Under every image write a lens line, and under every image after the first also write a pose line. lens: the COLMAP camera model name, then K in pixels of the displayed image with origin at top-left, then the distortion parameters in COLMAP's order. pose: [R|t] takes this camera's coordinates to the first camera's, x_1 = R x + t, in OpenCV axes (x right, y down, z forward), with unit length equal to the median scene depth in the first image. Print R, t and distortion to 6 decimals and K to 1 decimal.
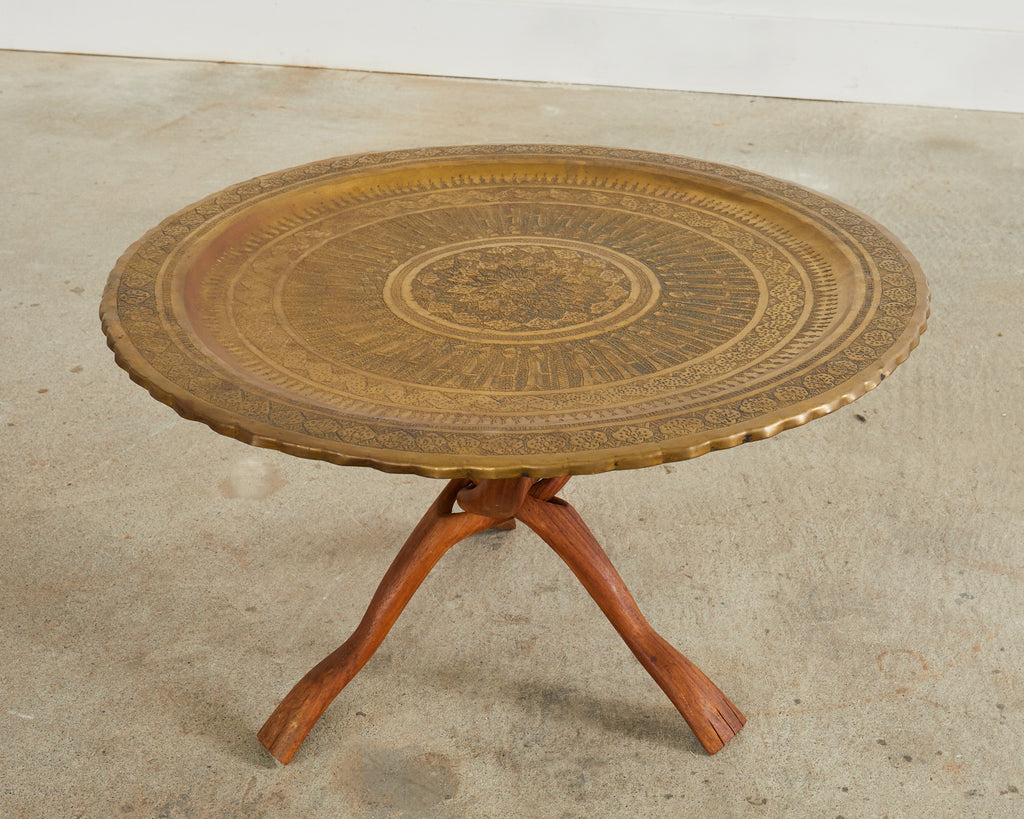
lens RADIAL K [[1780.4, 0, 652.3], [0, 1780.4, 290.4], [0, 0, 1]] dist [-0.037116, 0.000000]
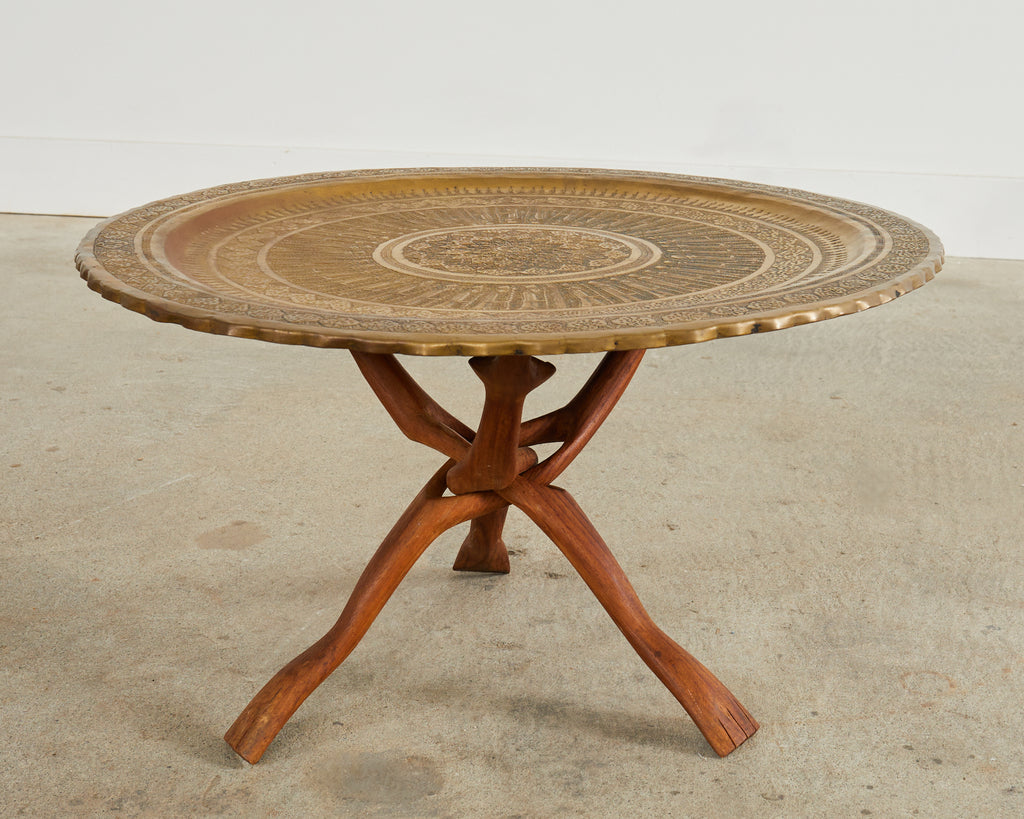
lens RADIAL K [[1780.4, 0, 655.8], [0, 1780.4, 266.7], [0, 0, 1]] dist [-0.037116, 0.000000]
pose [[0.999976, -0.006483, 0.002622, -0.001300], [0.006857, 0.982512, -0.186072, 0.176070], [-0.001370, 0.186085, 0.982533, 0.056479]]
